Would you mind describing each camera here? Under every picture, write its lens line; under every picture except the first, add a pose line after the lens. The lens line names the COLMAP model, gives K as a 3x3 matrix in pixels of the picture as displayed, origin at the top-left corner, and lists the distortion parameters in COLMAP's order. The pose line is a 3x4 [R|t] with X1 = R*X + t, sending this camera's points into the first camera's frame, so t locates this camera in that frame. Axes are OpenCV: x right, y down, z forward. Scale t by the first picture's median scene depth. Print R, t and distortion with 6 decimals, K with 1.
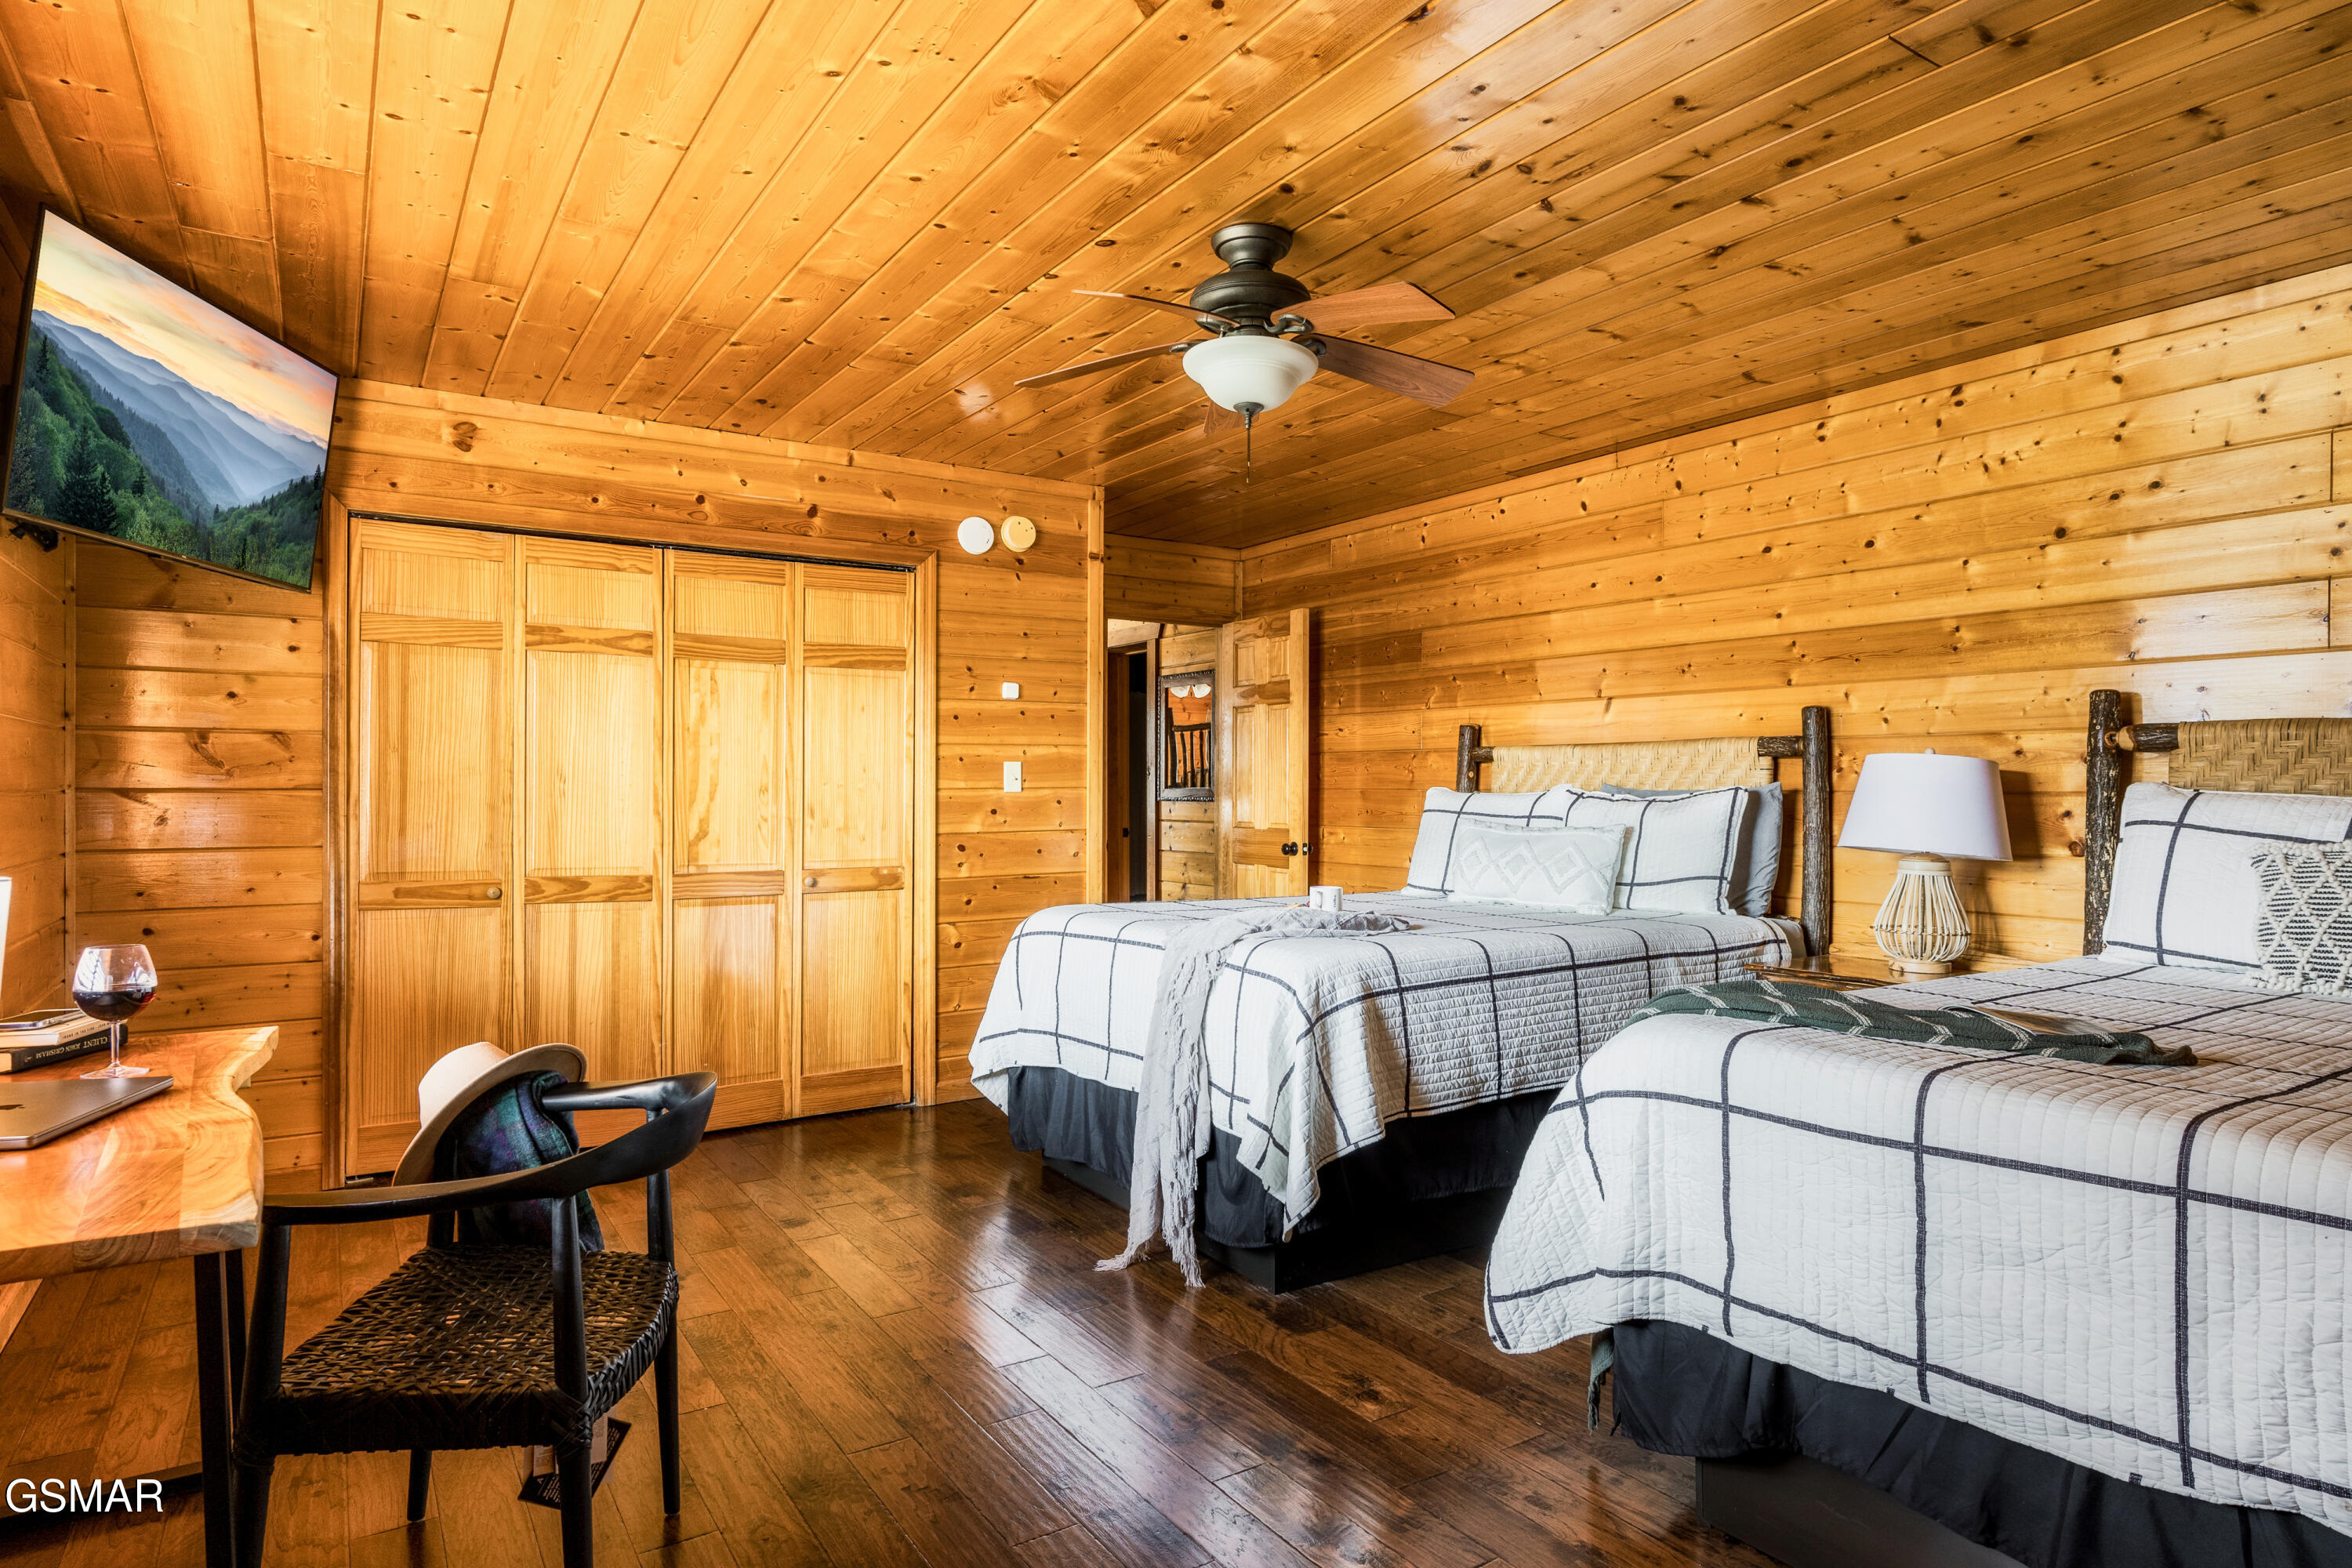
lens RADIAL K [[1325.5, 0, 1173.4], [0, 1325.5, 787.0], [0, 0, 1]] dist [-0.009117, 0.002473]
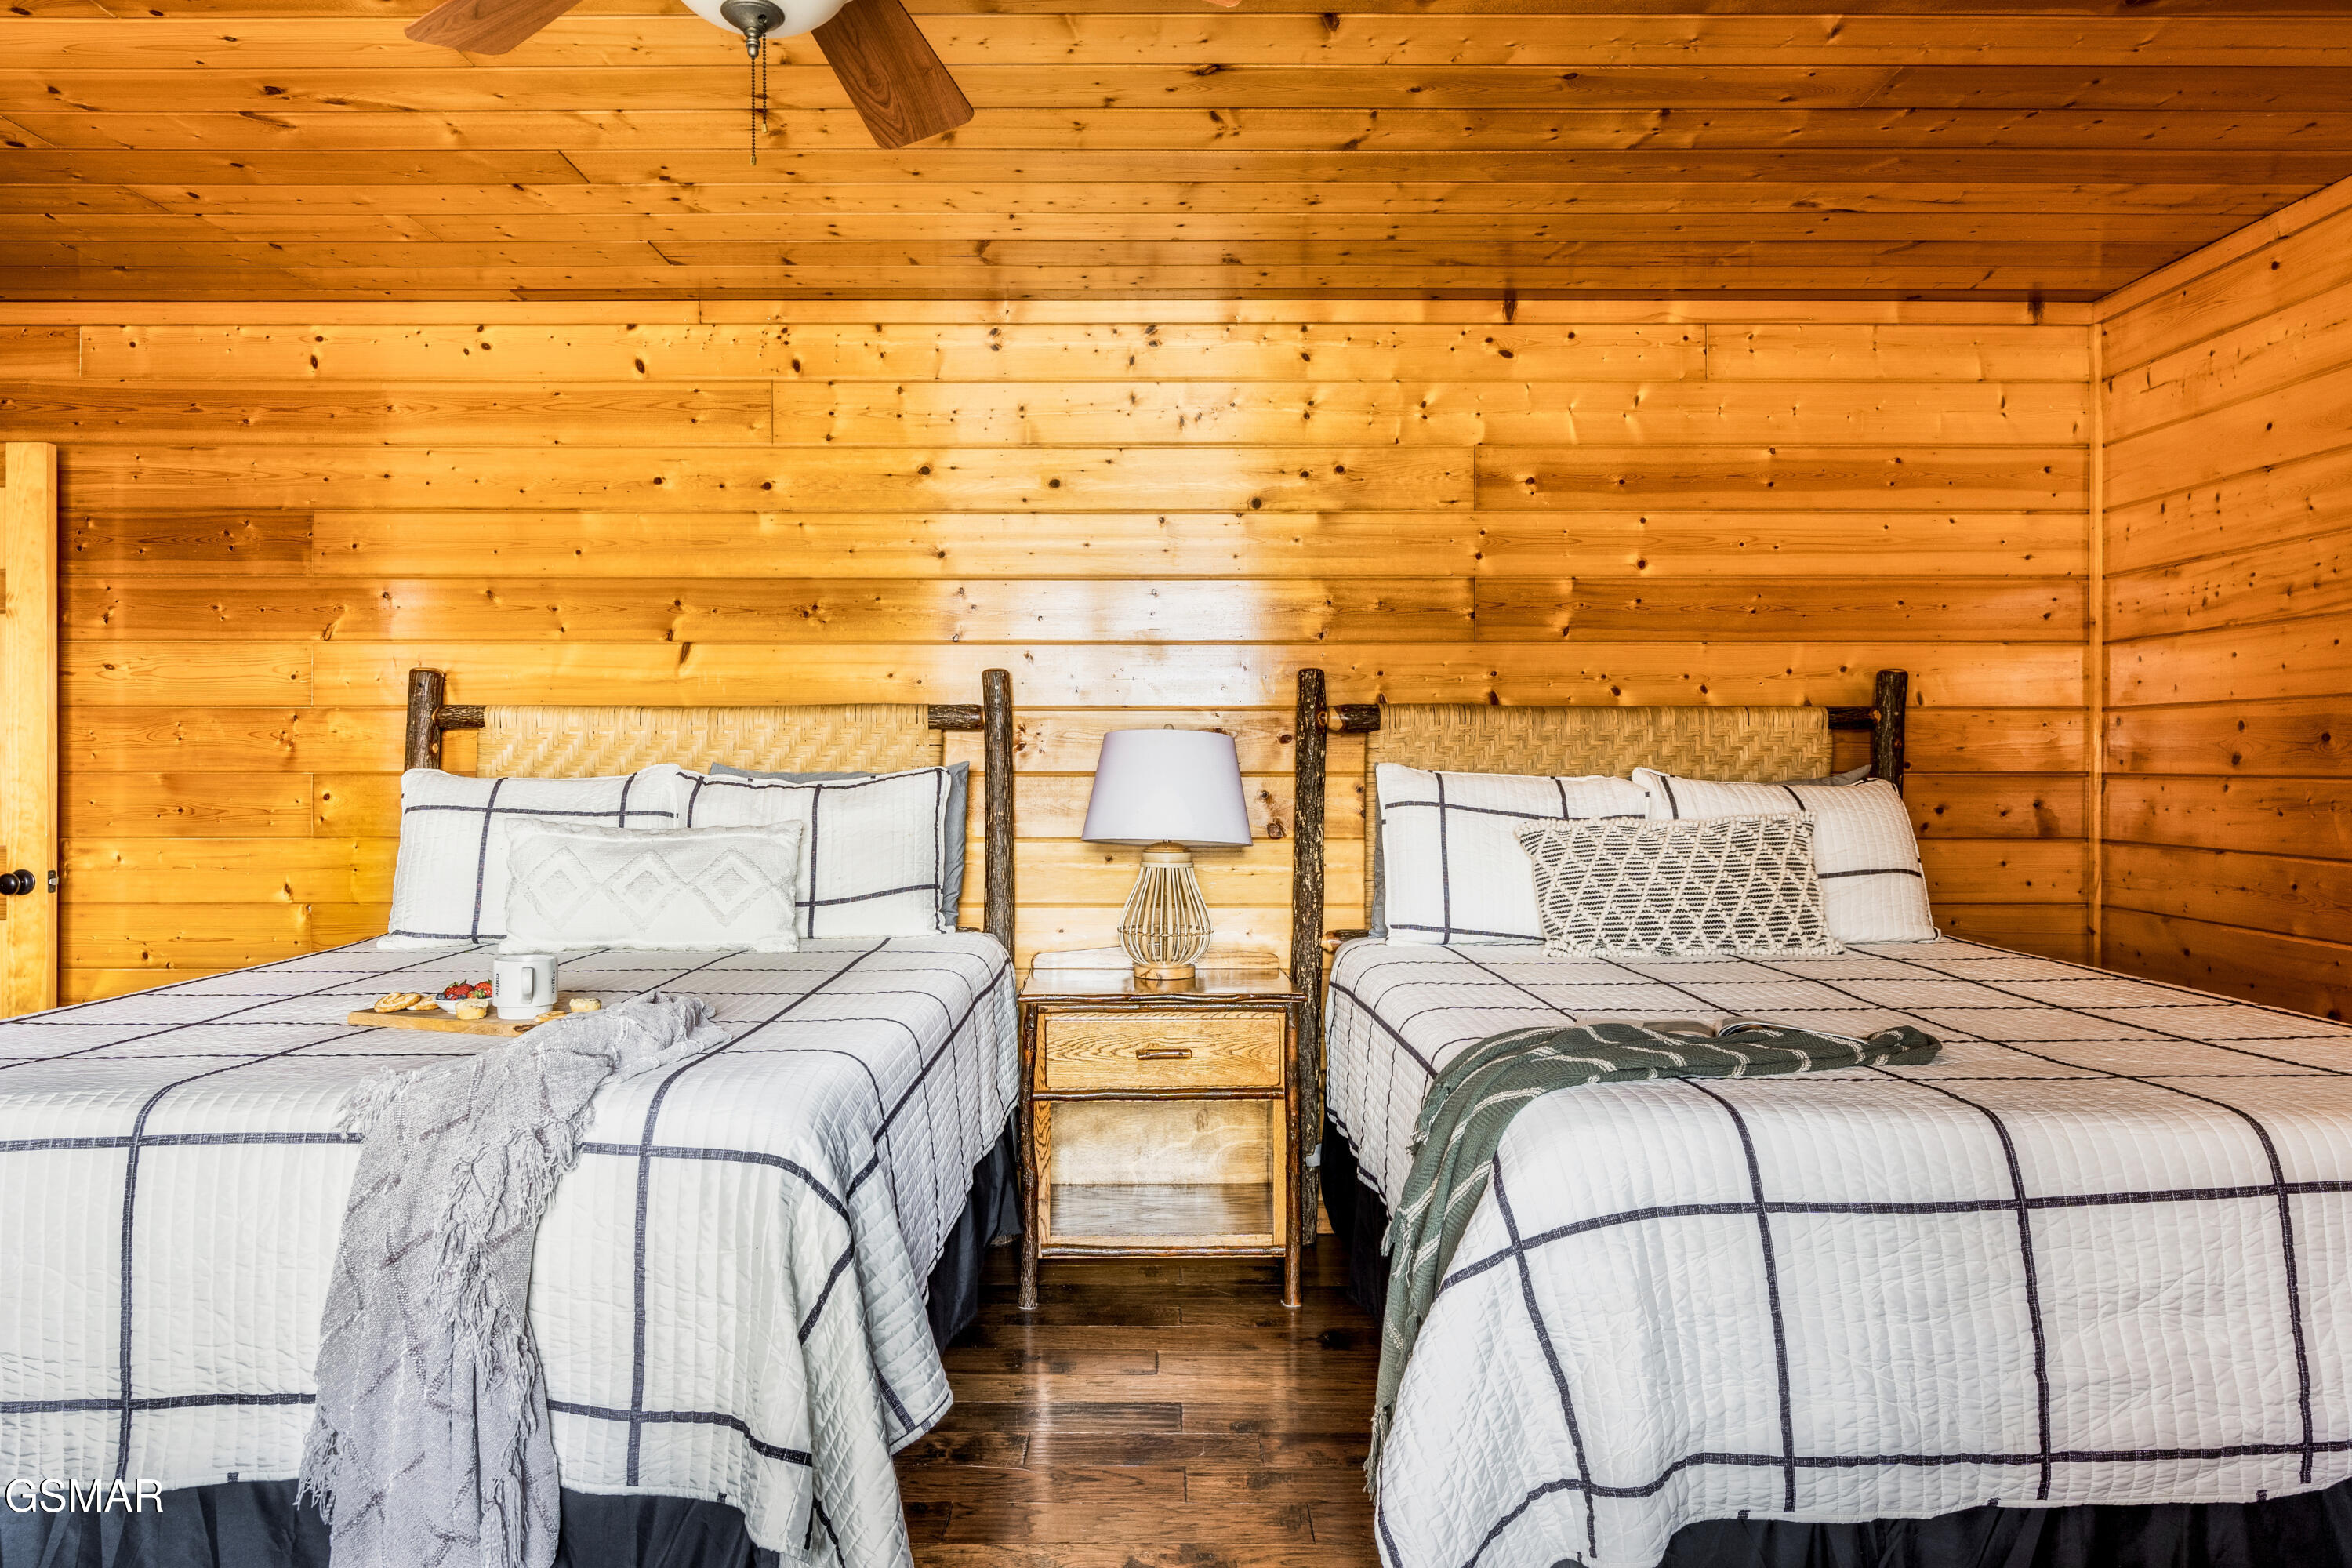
lens RADIAL K [[1478.9, 0, 1168.5], [0, 1478.9, 747.9], [0, 0, 1]] dist [-0.001674, 0.001039]
pose [[0.540571, 0.004333, 0.841287, -0.213452], [0.000337, 0.999986, -0.005367, -0.006476], [-0.841298, 0.003185, 0.540562, 0.375010]]
